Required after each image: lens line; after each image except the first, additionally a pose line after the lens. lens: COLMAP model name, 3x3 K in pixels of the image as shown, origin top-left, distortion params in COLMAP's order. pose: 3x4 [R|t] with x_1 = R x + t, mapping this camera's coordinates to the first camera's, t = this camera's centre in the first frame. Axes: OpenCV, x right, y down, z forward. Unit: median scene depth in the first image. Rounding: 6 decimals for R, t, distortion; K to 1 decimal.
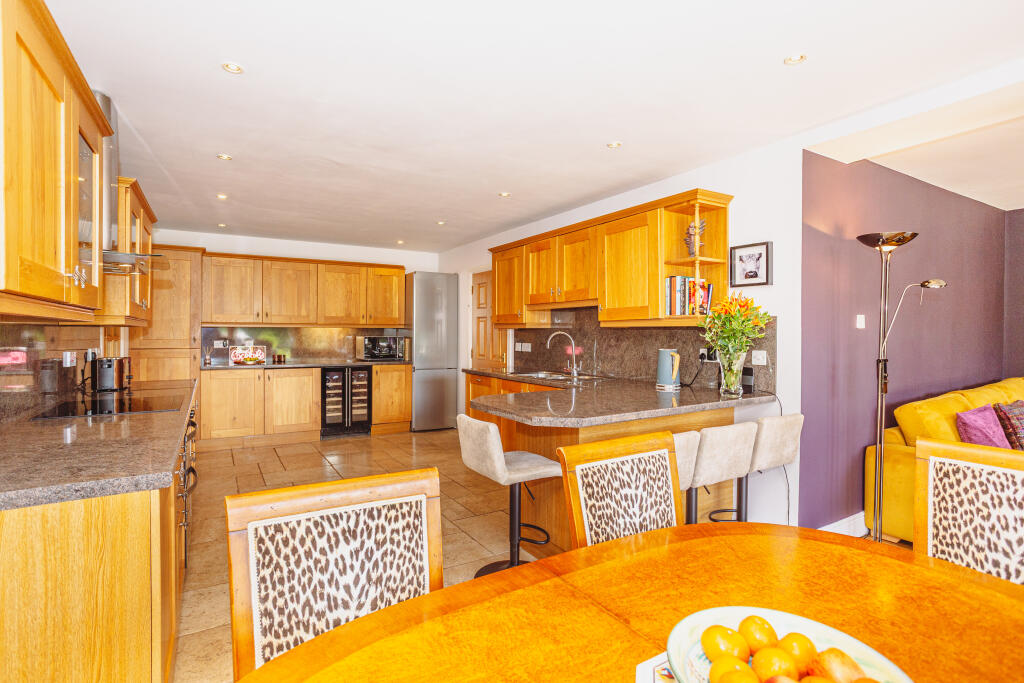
lens RADIAL K [[497.6, 0, 508.6], [0, 497.6, 338.3], [0, 0, 1]] dist [-0.016968, 0.009913]
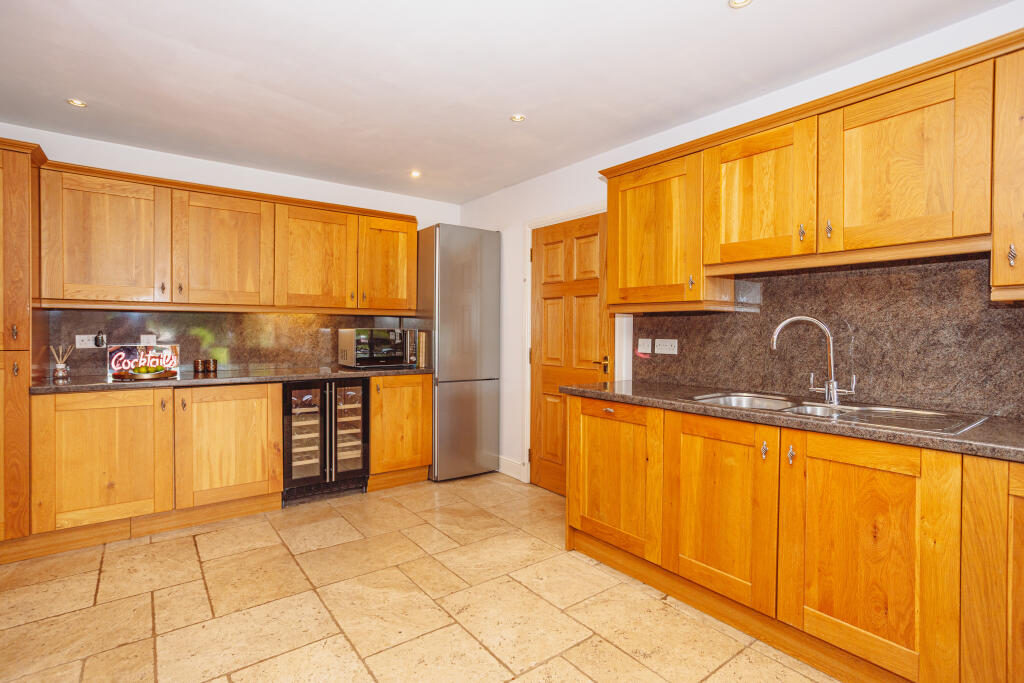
lens RADIAL K [[497.6, 0, 515.9], [0, 497.6, 338.7], [0, 0, 1]] dist [-0.016968, 0.009913]
pose [[0.993288, -0.000164, 0.115670, -0.170794], [-0.000670, 0.999974, 0.007173, 0.004413], [-0.115668, -0.007202, 0.993262, 0.388440]]
